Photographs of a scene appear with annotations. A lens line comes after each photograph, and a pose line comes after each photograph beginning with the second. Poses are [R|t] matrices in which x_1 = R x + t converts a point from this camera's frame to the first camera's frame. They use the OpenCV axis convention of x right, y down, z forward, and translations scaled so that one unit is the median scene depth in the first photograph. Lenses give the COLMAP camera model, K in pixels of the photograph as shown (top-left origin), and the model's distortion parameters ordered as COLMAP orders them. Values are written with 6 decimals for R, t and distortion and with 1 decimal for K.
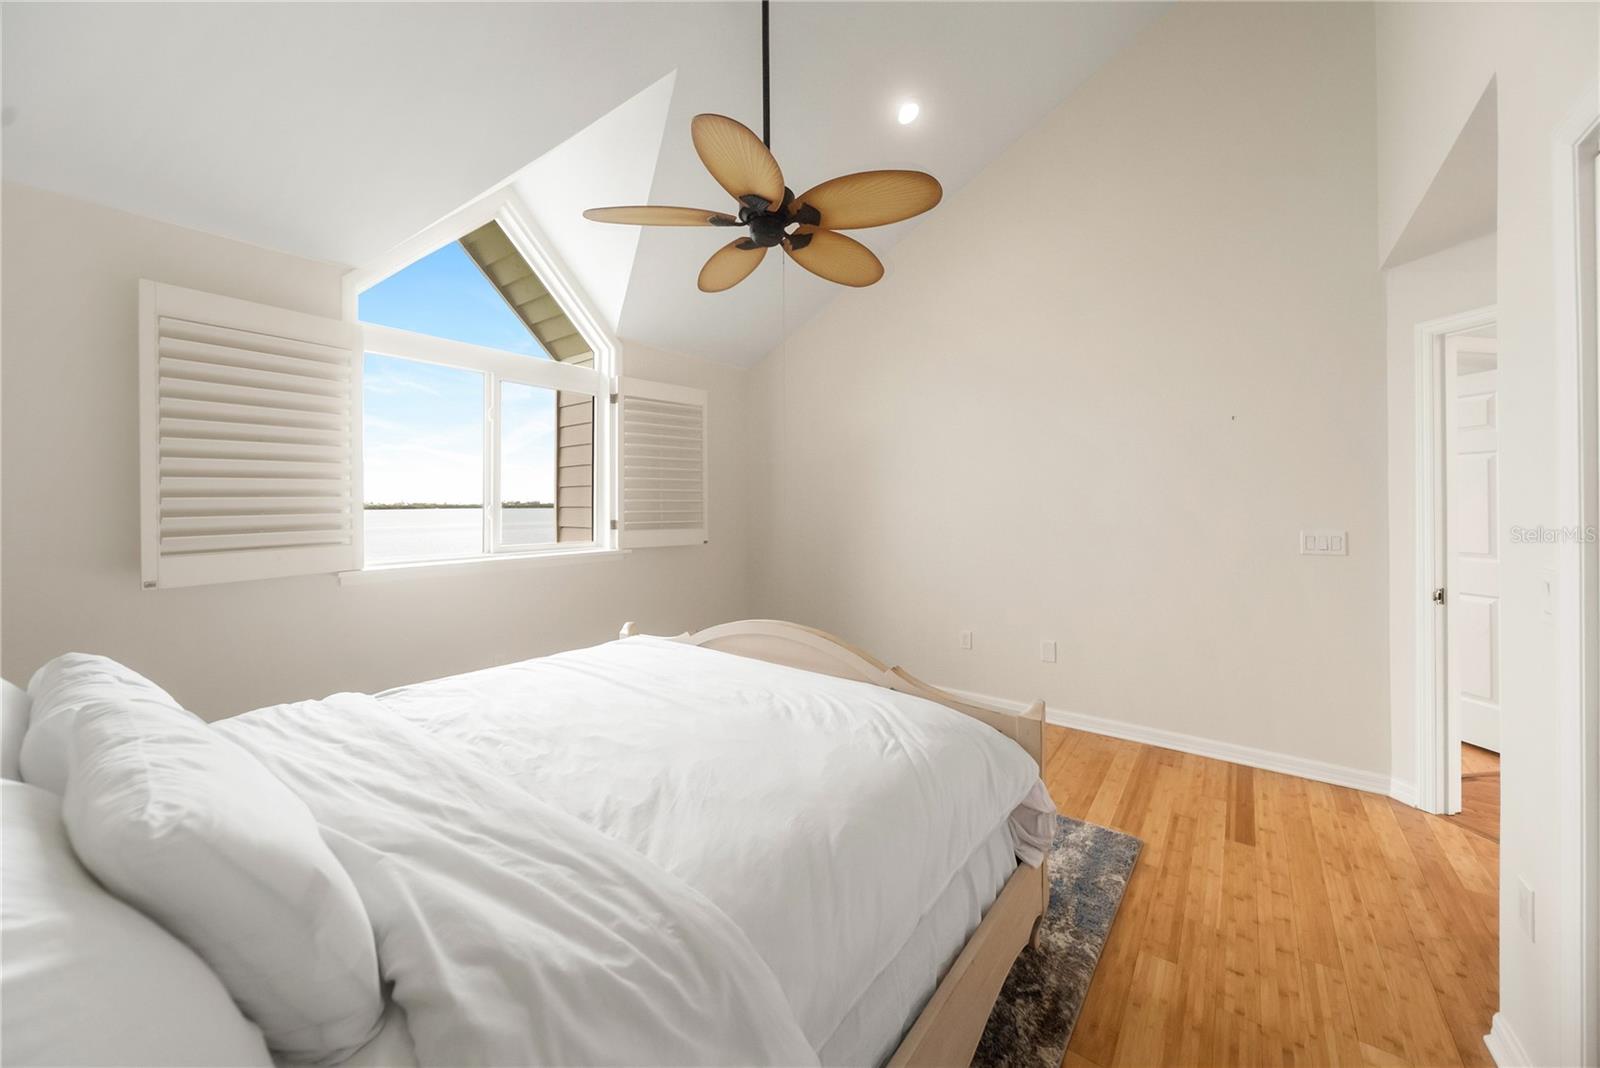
lens RADIAL K [[569.4, 0, 806.3], [0, 569.4, 533.1], [0, 0, 1]] dist [-0.000180, -0.000009]
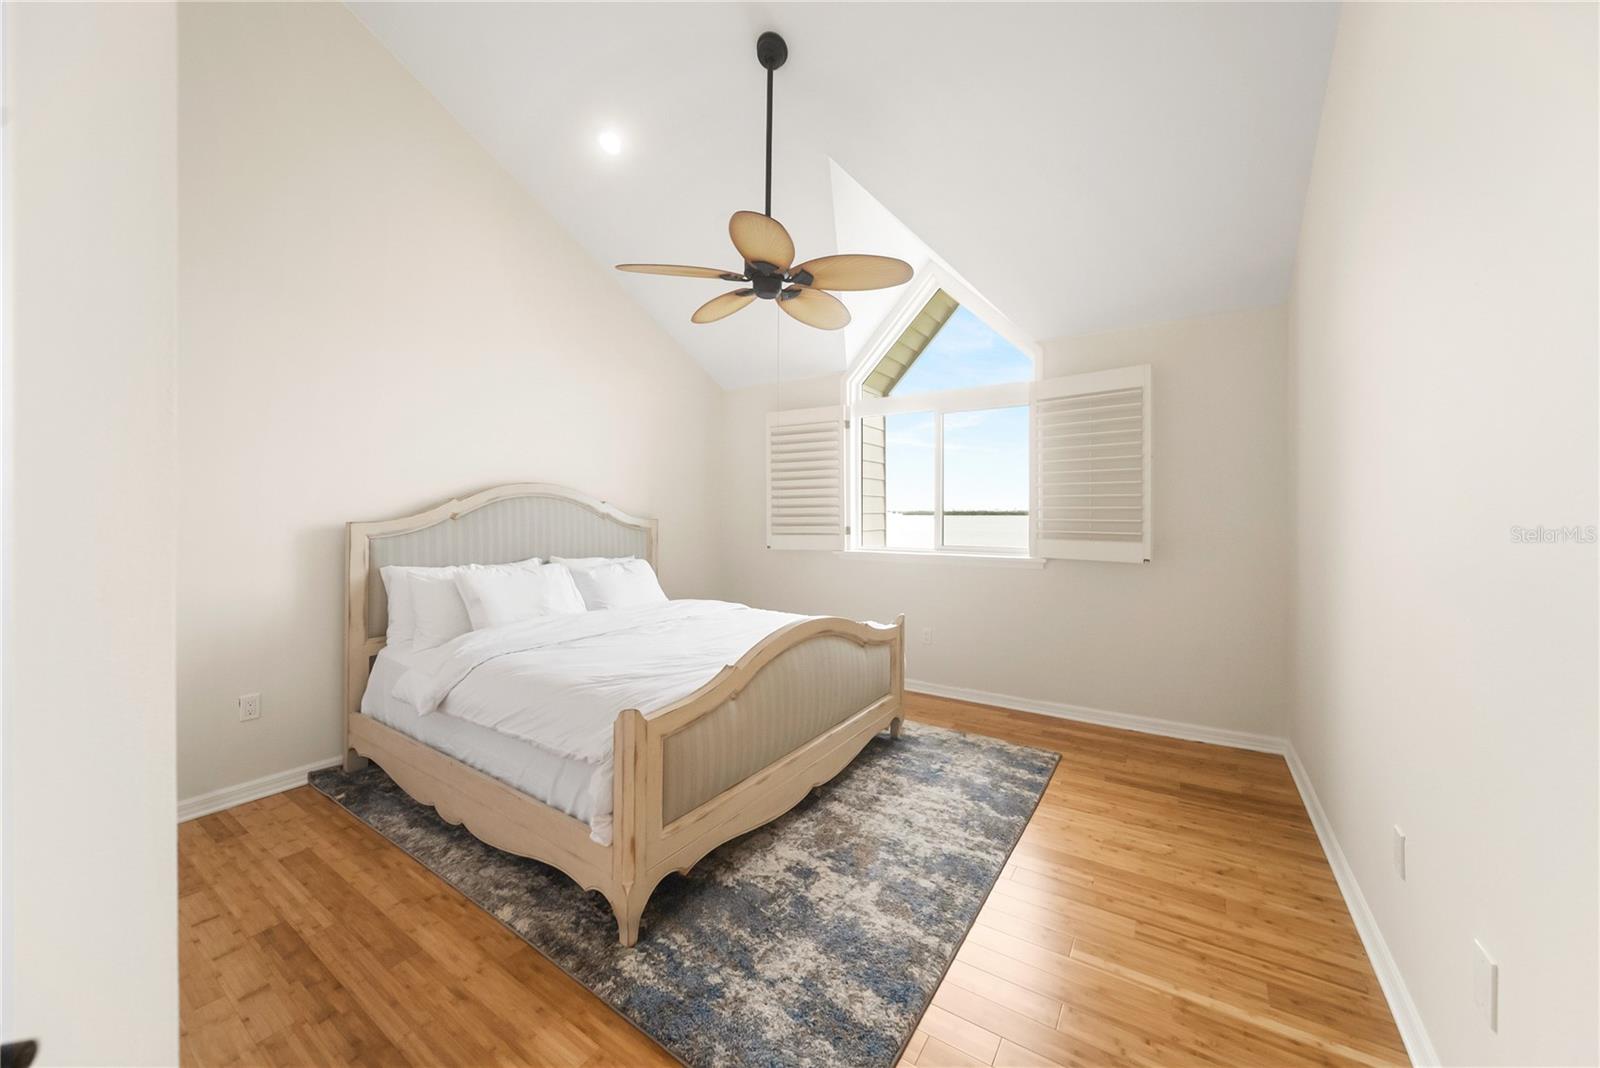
lens RADIAL K [[569.4, 0, 806.3], [0, 569.4, 533.1], [0, 0, 1]] dist [-0.000180, -0.000009]
pose [[0.083962, 0.039344, -0.995692, 0.940598], [-0.051180, 0.998072, 0.035122, -0.042432], [0.995154, 0.048010, 0.085813, 0.794717]]
